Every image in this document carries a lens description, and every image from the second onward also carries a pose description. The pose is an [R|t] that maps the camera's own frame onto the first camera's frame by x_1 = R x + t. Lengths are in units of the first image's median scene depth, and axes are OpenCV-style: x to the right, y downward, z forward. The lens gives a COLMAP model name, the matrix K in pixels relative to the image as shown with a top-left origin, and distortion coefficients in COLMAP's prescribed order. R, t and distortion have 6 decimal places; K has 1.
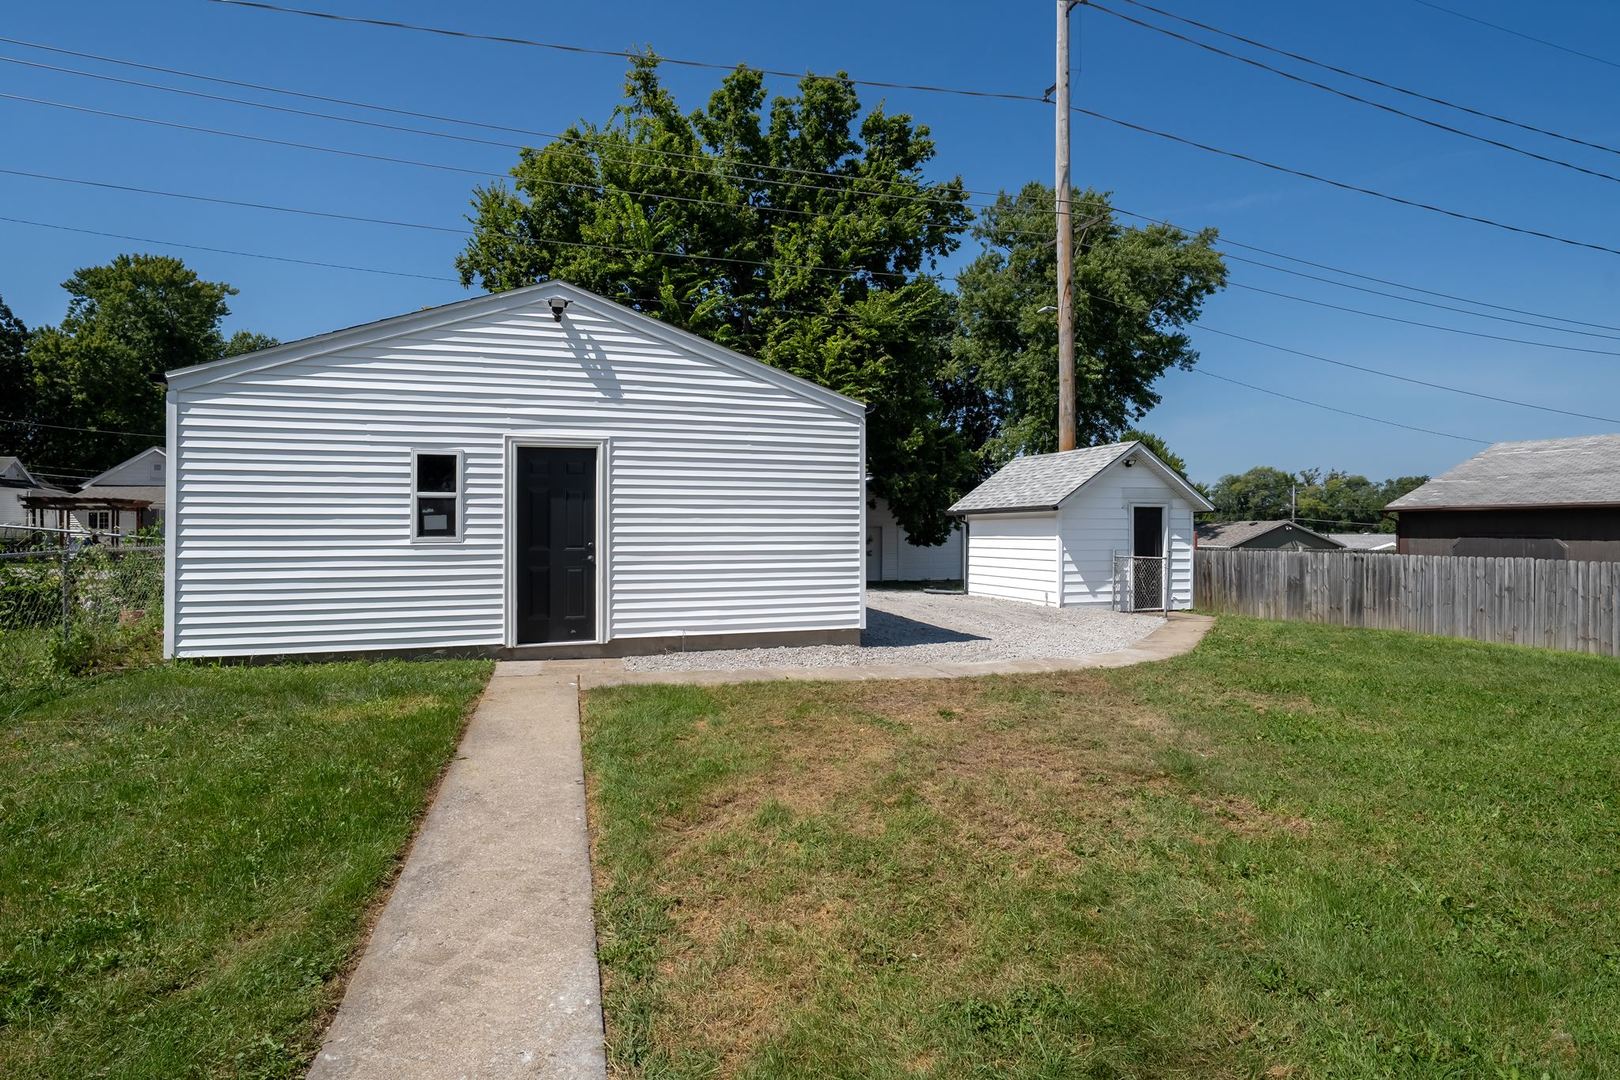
lens RADIAL K [[833.4, 0, 800.0], [0, 833.4, 525.2], [0, 0, 1]] dist [0.000573, 0.003330]
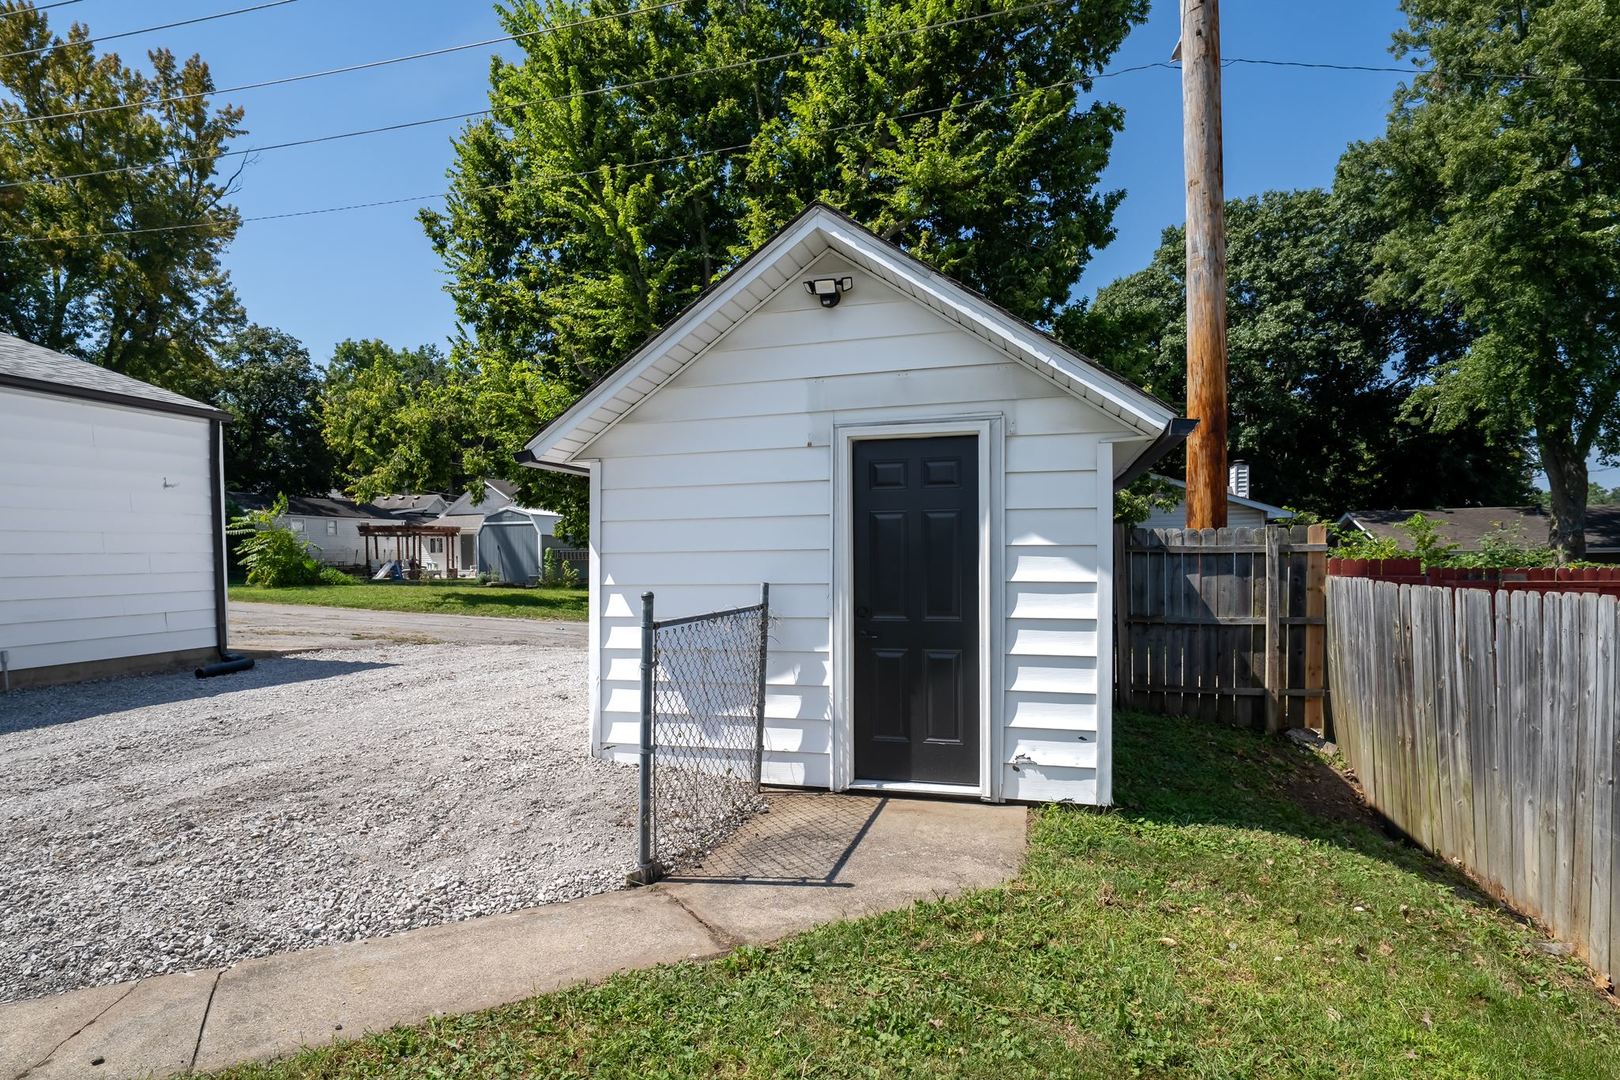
lens RADIAL K [[833.4, 0, 825.8], [0, 833.4, 550.8], [0, 0, 1]] dist [0.000573, 0.003330]
pose [[0.840544, -0.011934, -0.541612, 0.543179], [0.016895, 0.999849, 0.004188, 0.015842], [0.541480, -0.012670, 0.840618, 0.729450]]
